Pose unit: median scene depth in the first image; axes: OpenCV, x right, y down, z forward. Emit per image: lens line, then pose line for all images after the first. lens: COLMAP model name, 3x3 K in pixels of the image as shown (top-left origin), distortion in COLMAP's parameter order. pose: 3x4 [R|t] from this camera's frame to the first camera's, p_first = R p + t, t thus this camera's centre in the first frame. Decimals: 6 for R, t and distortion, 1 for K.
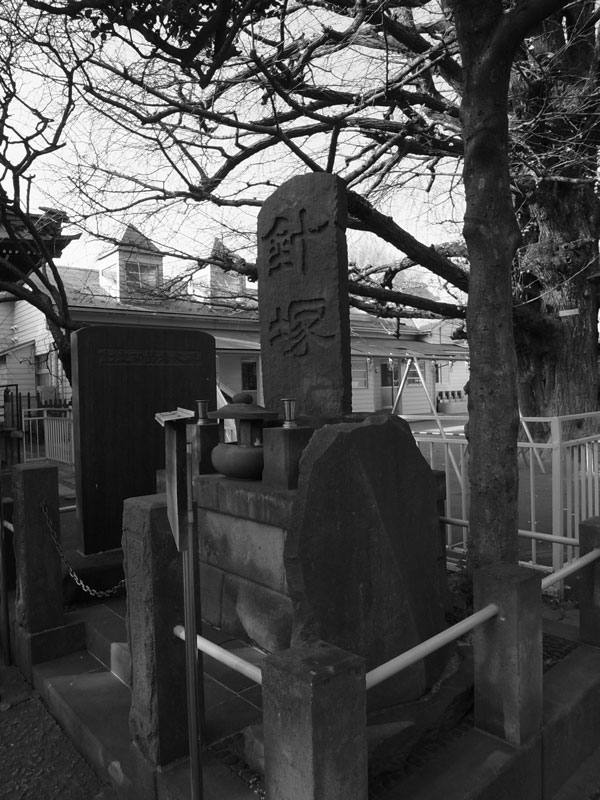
lens RADIAL K [[573.1, 0, 299.4], [0, 573.1, 400.7], [0, 0, 1]] dist [-0.037995, -0.001607]
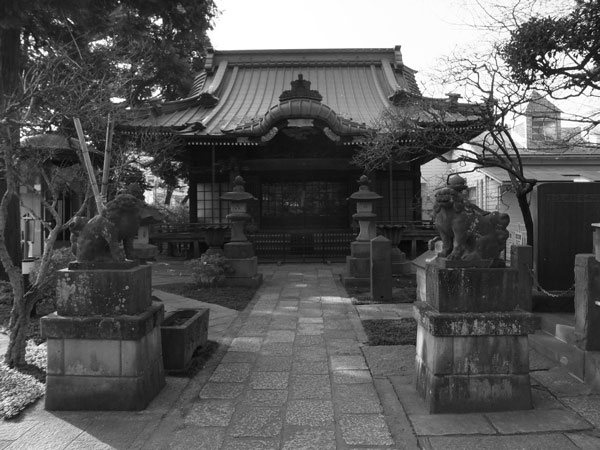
lens RADIAL K [[429.8, 0, 301.2], [0, 429.8, 222.5], [0, 0, 1]] dist [-0.037995, -0.001607]
pose [[0.721005, 0.026909, -0.692407, 0.086811], [-0.020241, 0.999637, 0.017772, 0.003618], [0.692634, 0.001202, 0.721288, -0.821128]]
